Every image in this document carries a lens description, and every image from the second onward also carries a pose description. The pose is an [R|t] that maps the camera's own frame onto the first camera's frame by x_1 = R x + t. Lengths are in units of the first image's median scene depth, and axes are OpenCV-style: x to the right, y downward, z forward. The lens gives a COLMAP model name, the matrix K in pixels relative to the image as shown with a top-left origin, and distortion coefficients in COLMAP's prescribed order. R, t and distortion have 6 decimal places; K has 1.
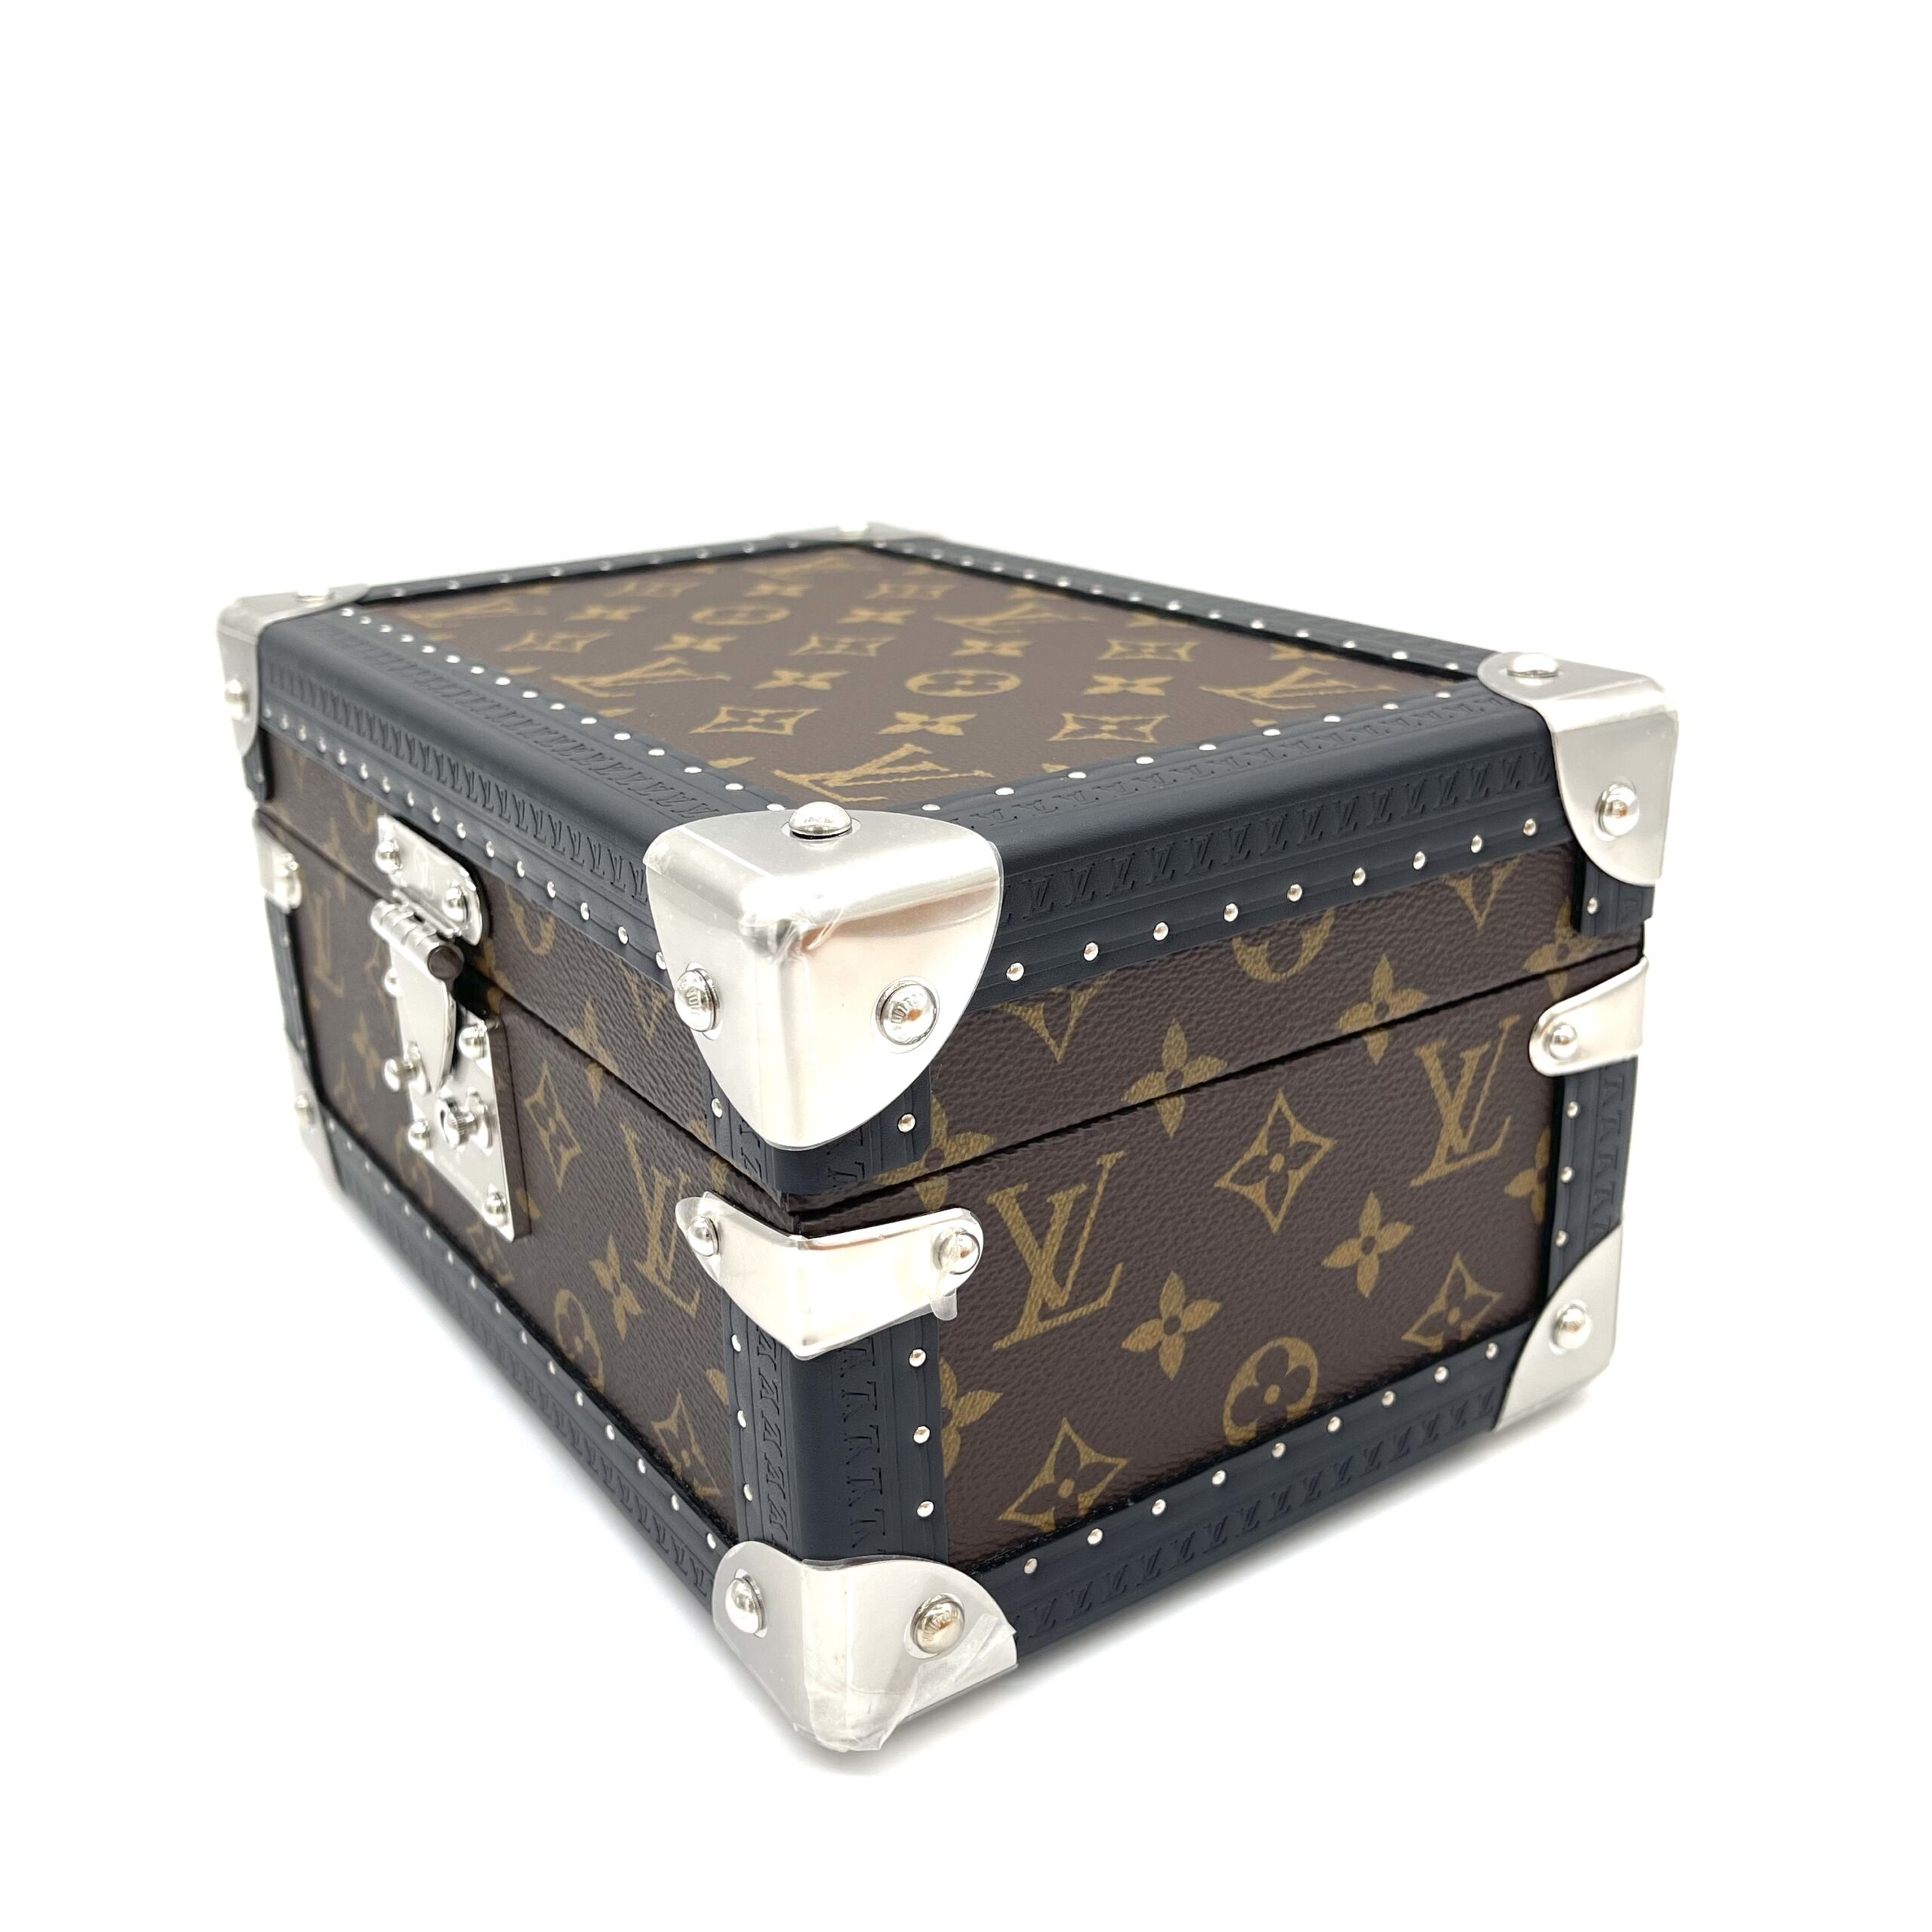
lens RADIAL K [[2034.2, 0, 941.6], [0, 2034.2, 972.4], [0, 0, 1]] dist [0.018186, -0.027722]
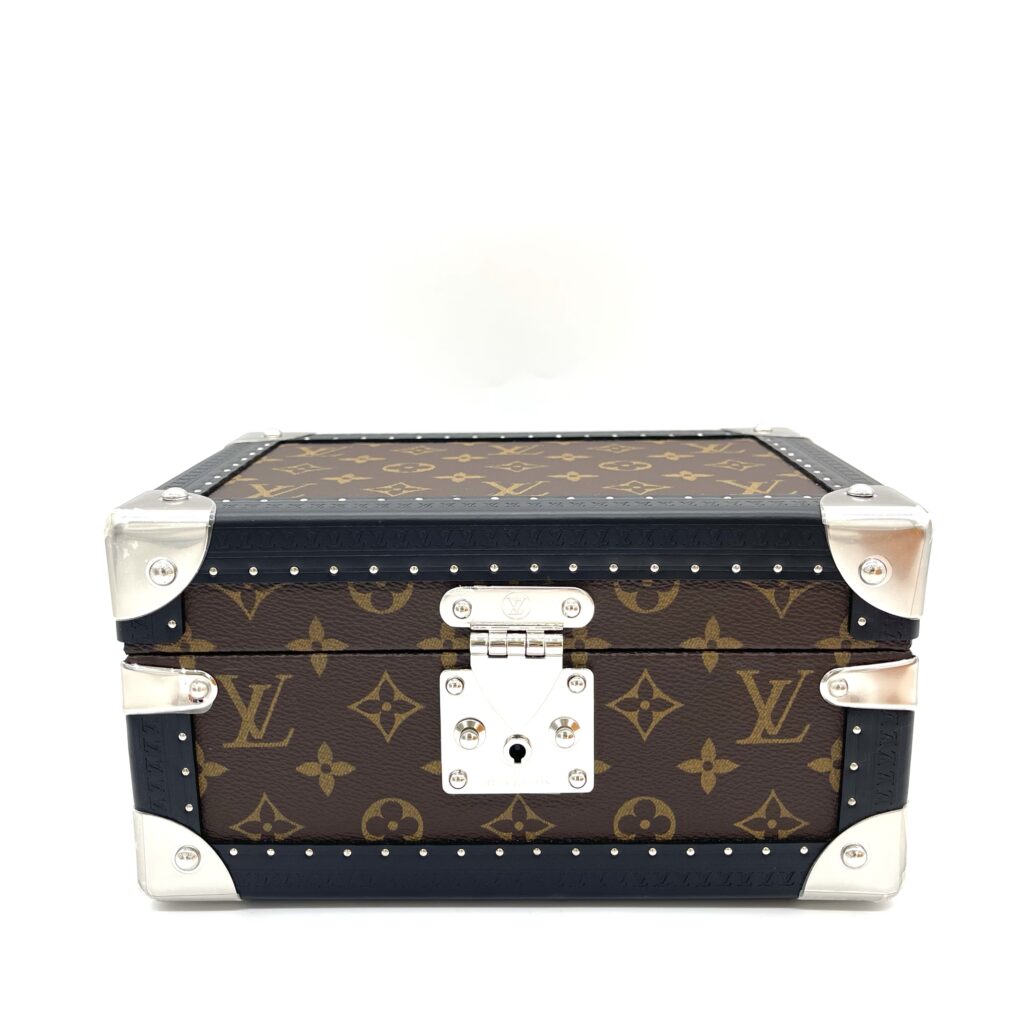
lens RADIAL K [[1078.1, 0, 499.1], [0, 1078.1, 515.4], [0, 0, 1]] dist [0.018186, -0.027722]
pose [[0.827093, 0.146916, -0.542525, 0.577562], [-0.215599, 0.974327, -0.064837, 0.008334], [0.519071, 0.170594, 0.837534, -0.029401]]
